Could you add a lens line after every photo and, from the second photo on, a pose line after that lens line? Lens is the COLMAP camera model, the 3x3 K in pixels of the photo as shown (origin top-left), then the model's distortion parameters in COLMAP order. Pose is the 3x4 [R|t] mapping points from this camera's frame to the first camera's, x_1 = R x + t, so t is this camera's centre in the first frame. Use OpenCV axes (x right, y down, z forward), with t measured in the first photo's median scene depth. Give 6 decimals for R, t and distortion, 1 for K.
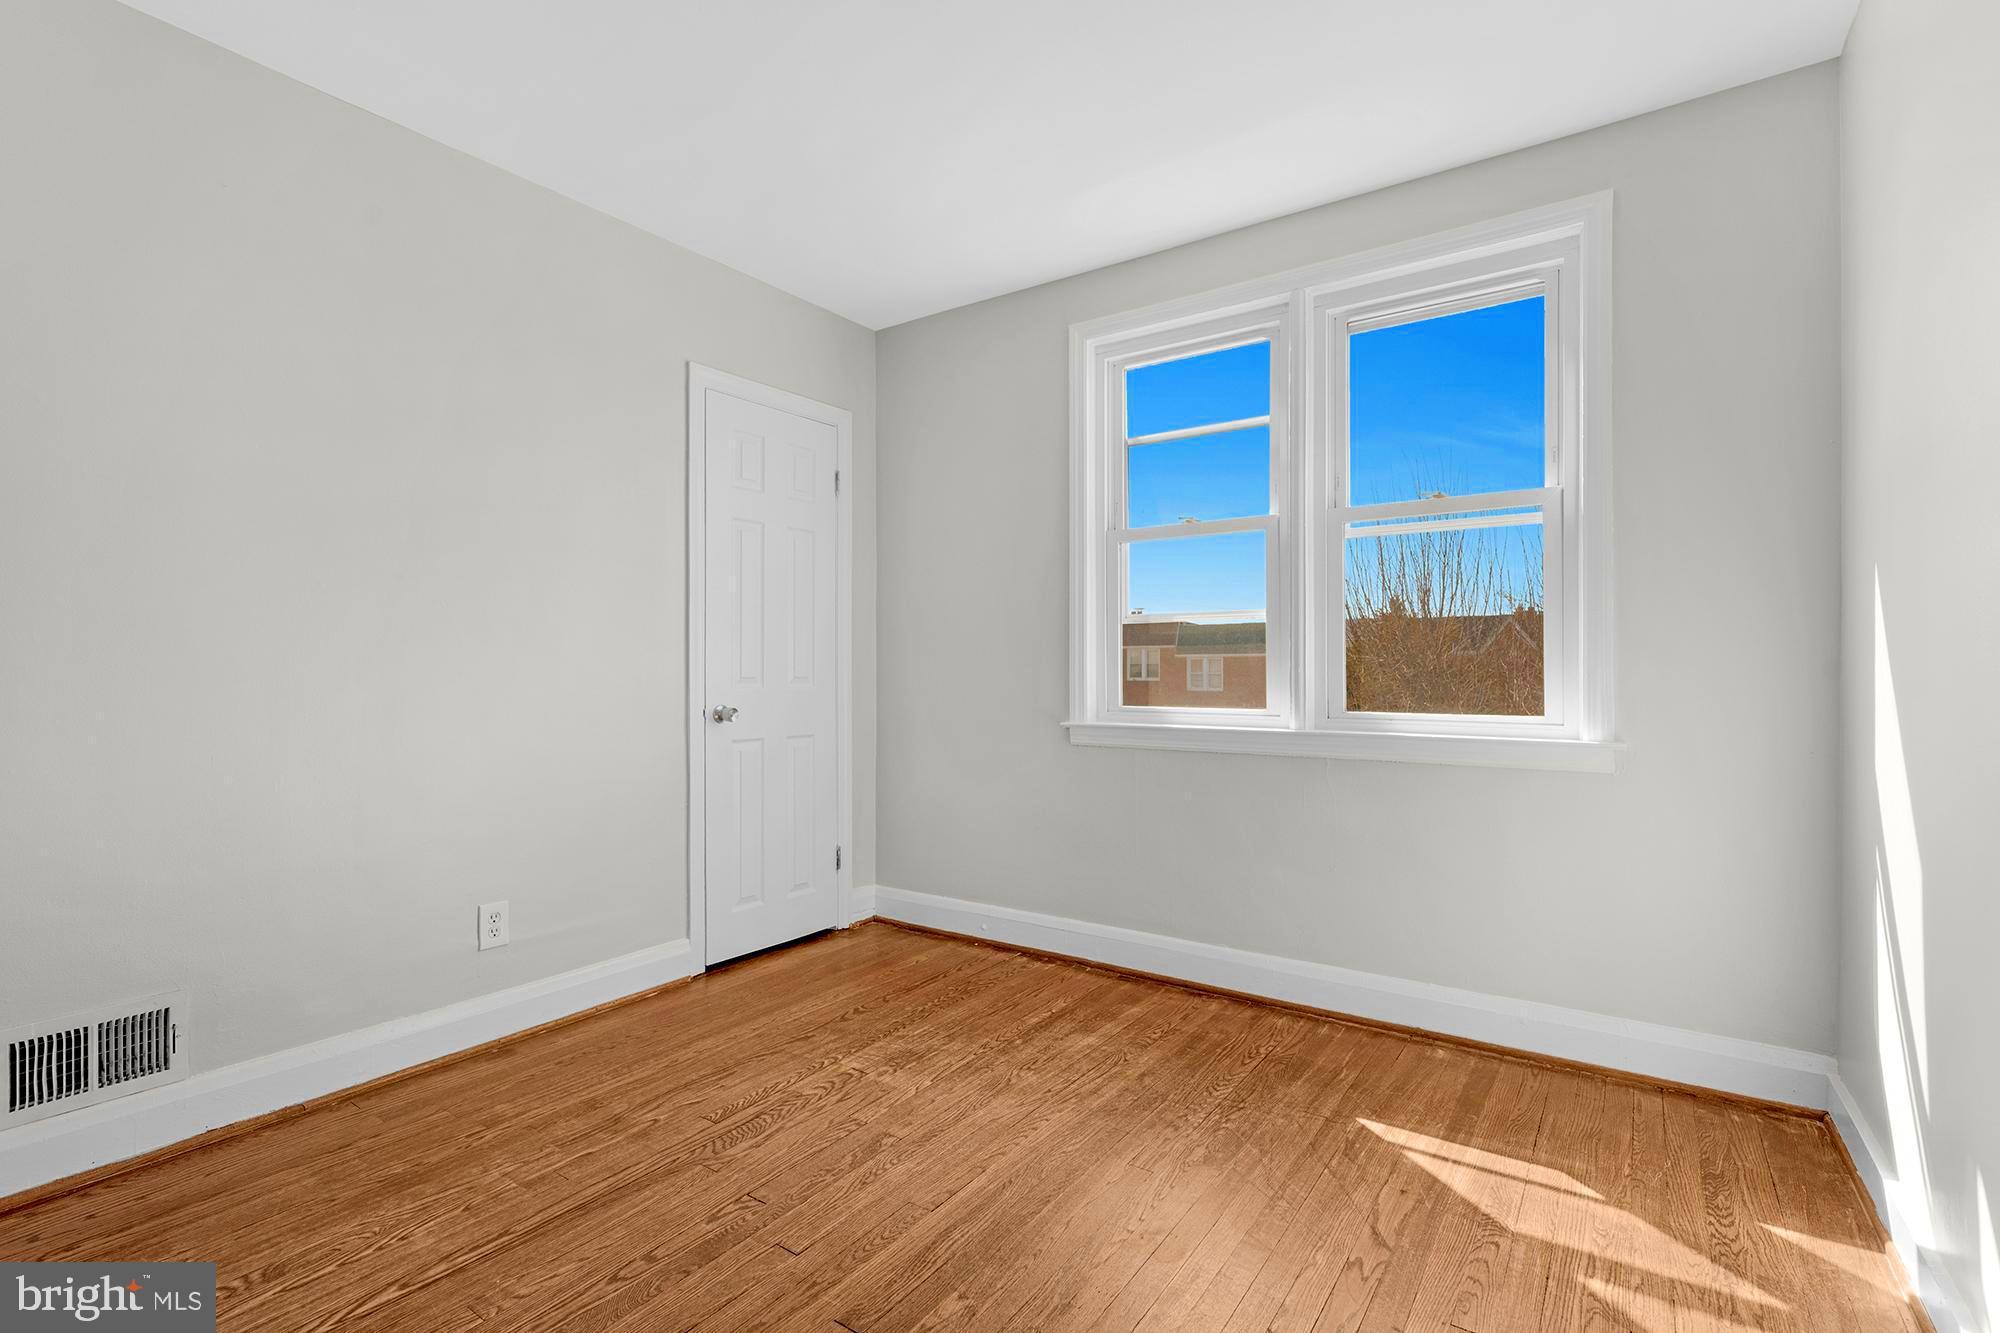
lens RADIAL K [[933.3, 0, 1008.3], [0, 933.3, 669.9], [0, 0, 1]] dist [-0.000897, 0.002000]
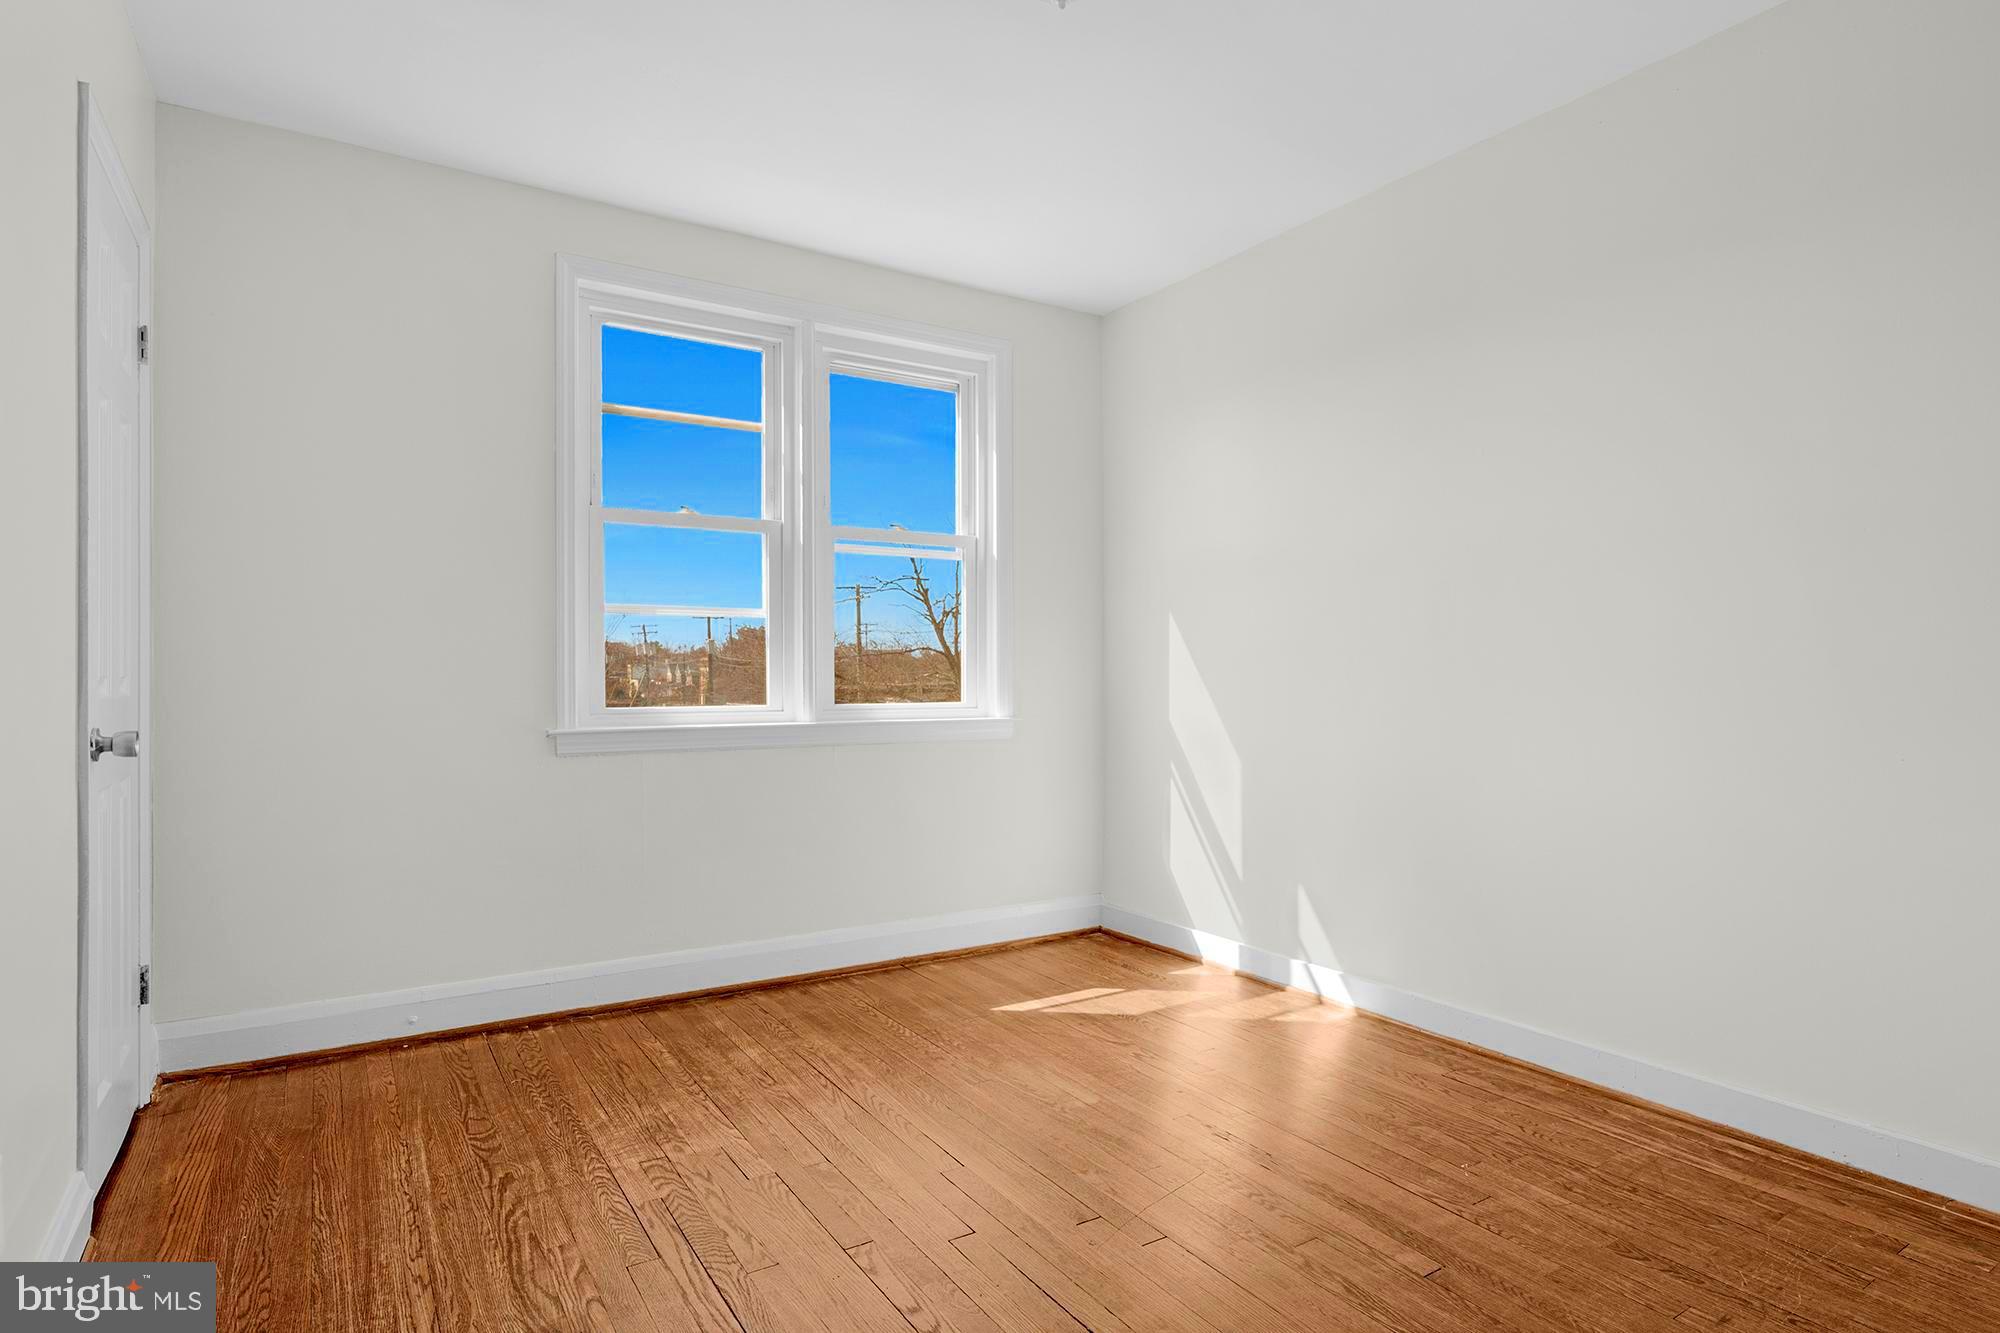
lens RADIAL K [[1089.6, 0, 1007.8], [0, 1089.6, 666.0], [0, 0, 1]] dist [0.000207, -0.000866]
pose [[0.374279, 0.006697, 0.927292, -0.827510], [0.002810, 0.999961, -0.008356, 0.009907], [-0.927312, 0.005733, 0.374245, 0.322773]]
